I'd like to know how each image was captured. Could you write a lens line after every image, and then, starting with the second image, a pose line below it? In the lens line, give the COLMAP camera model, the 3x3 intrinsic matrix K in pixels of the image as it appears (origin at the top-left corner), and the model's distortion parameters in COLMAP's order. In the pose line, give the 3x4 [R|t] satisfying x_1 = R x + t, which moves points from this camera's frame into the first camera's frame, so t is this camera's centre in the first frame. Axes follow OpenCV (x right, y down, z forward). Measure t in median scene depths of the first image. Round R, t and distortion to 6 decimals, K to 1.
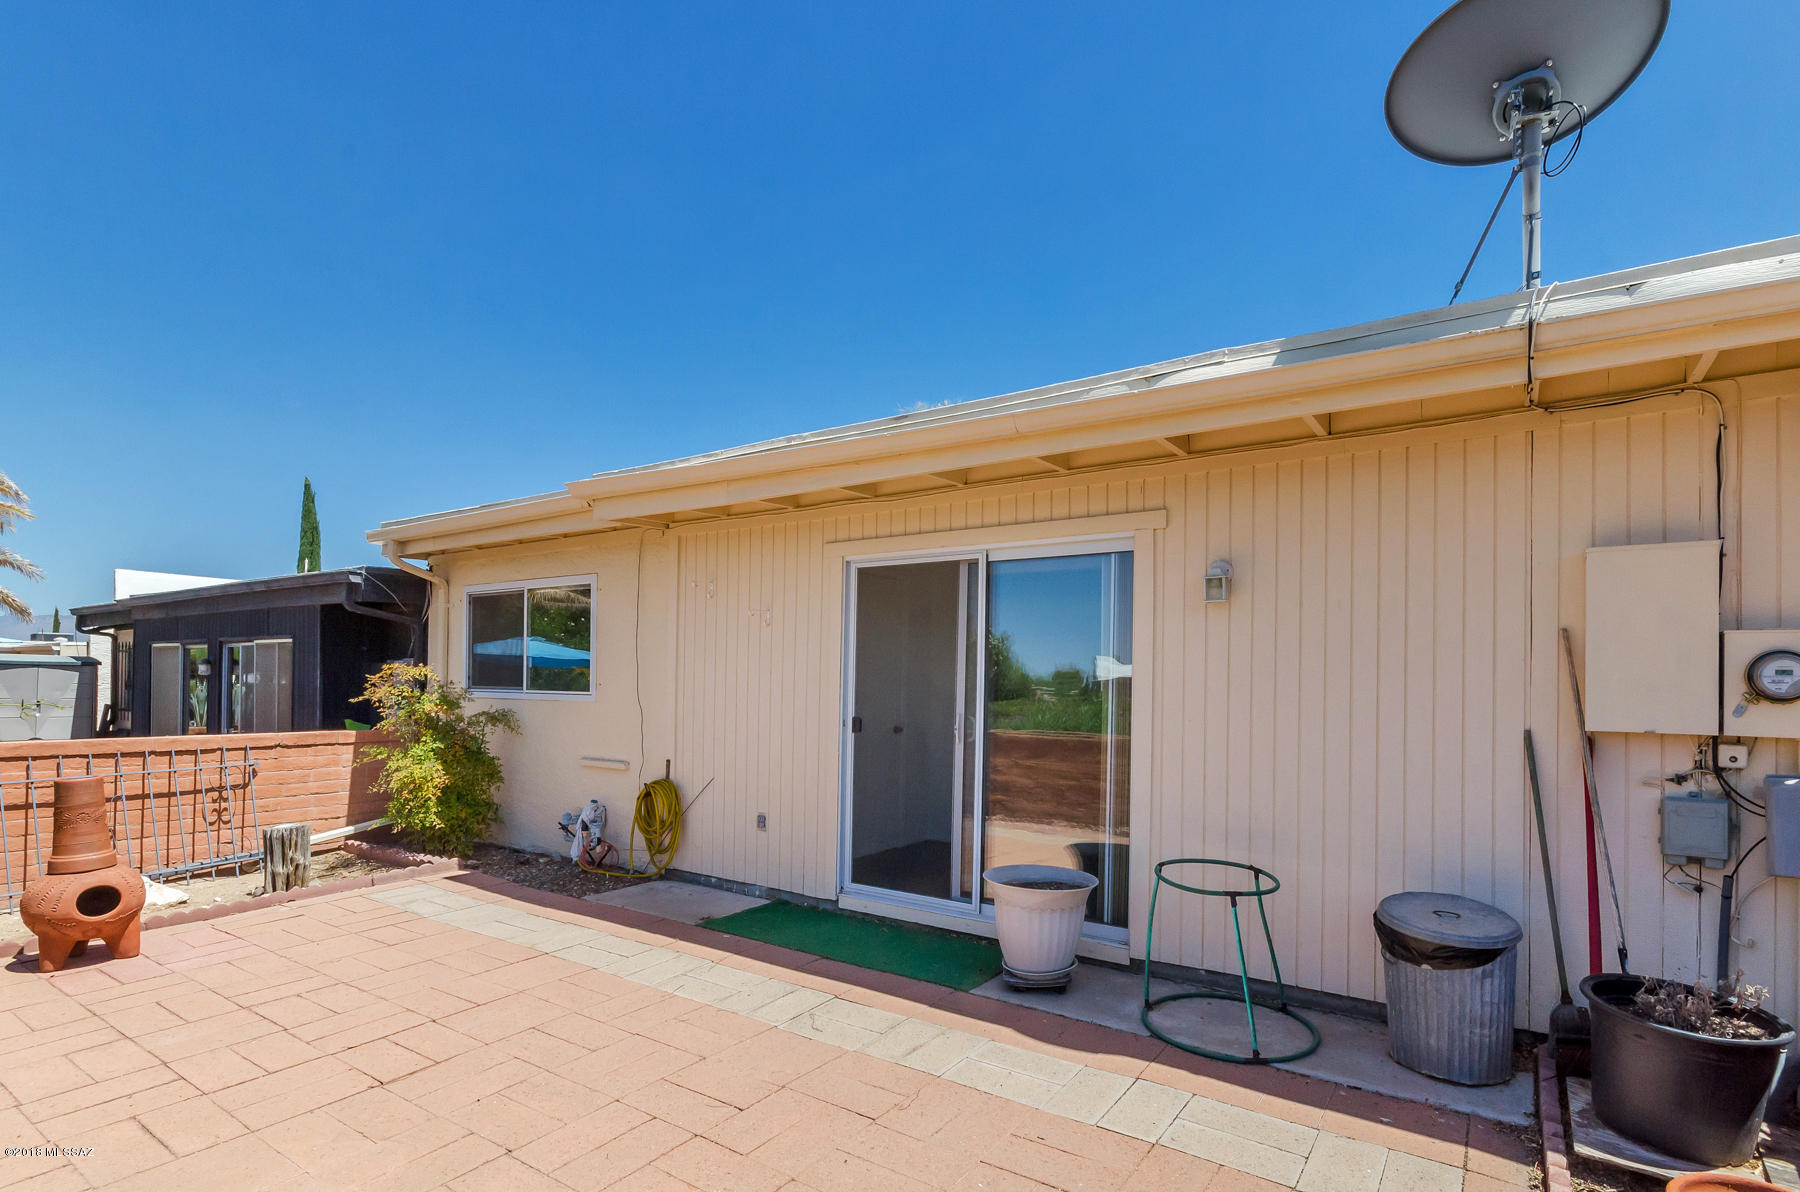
lens RADIAL K [[897.6, 0, 880.2], [0, 897.6, 665.4], [0, 0, 1]] dist [0.014840, -0.000165]
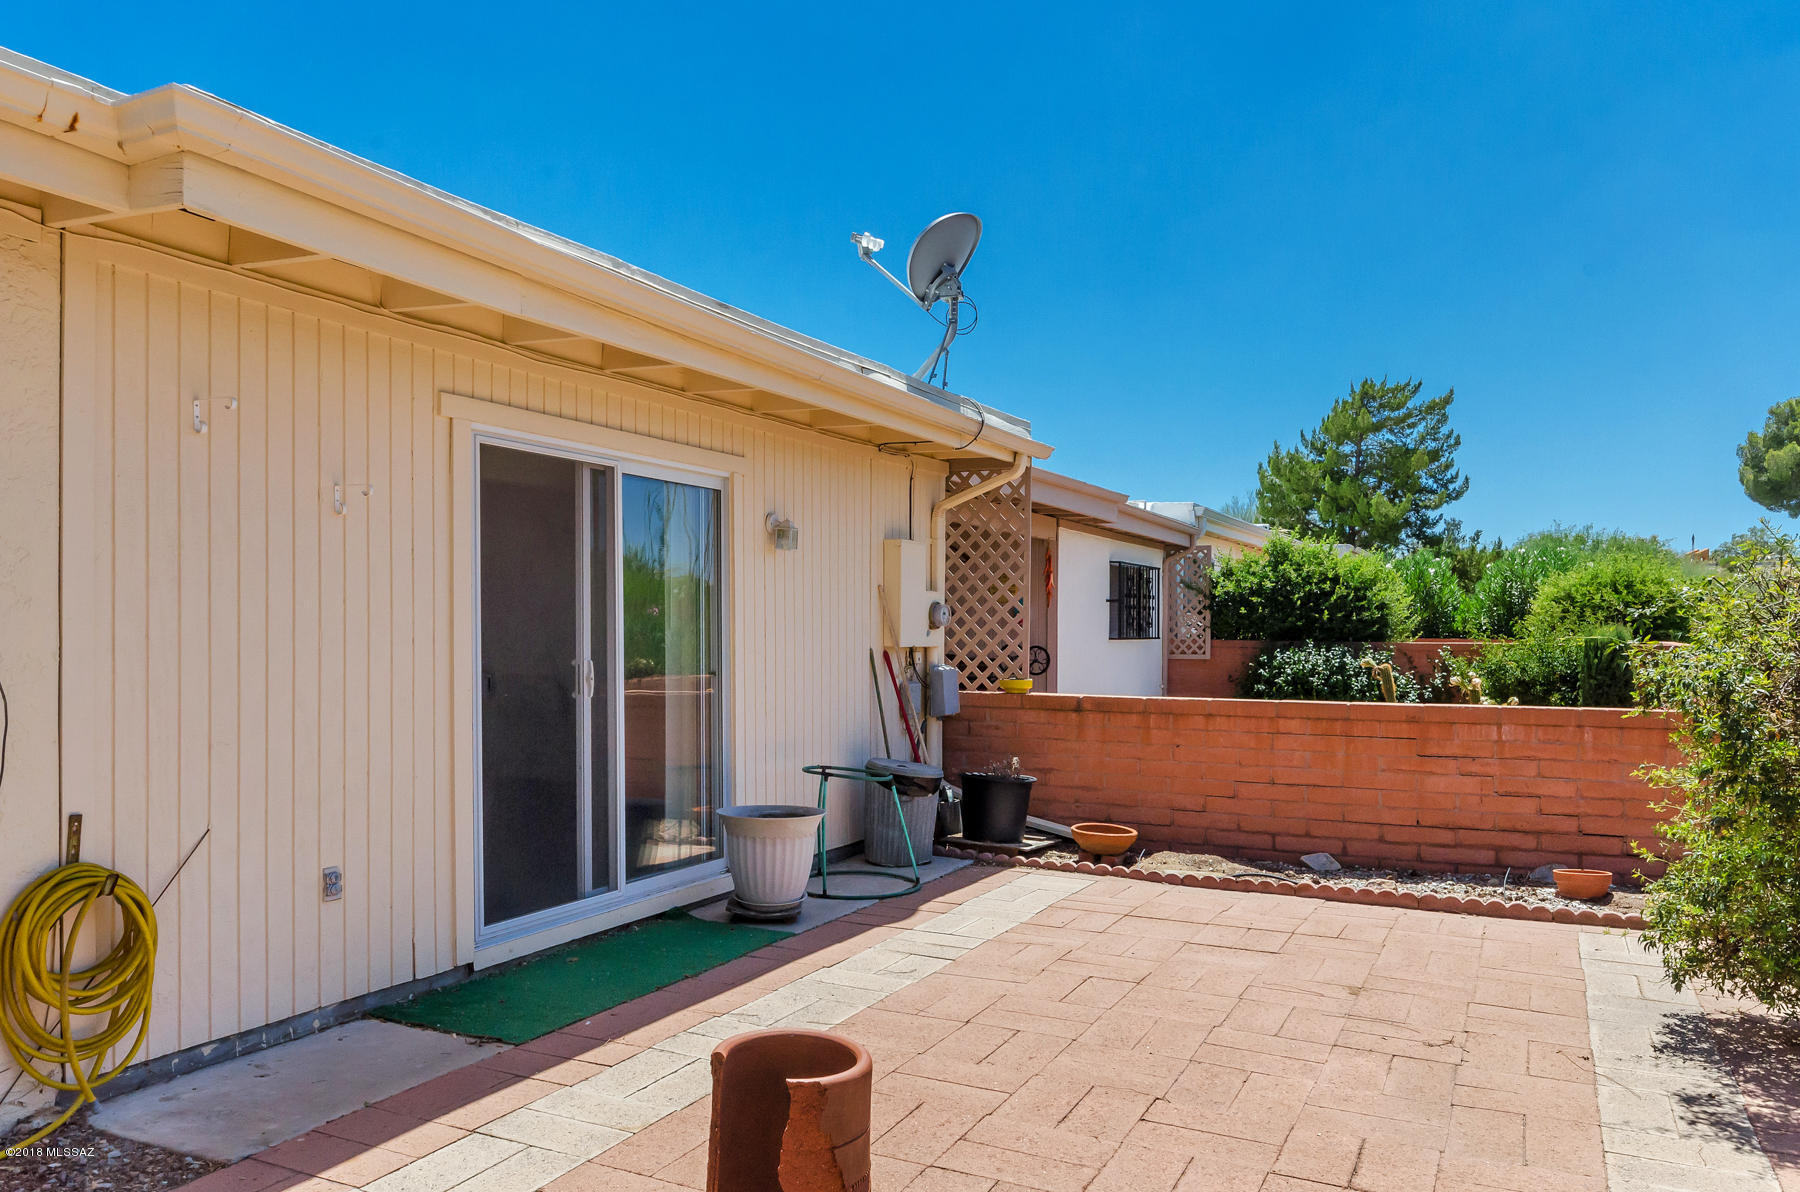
lens RADIAL K [[1305.0, 0, 899.5], [0, 1305.0, 606.7], [0, 0, 1]] dist [-0.008911, -0.003272]
pose [[-0.156322, 0.008242, 0.987672, -1.002254], [-0.013298, 0.999857, -0.010449, 0.015500], [-0.987617, -0.014767, -0.156190, 0.844472]]
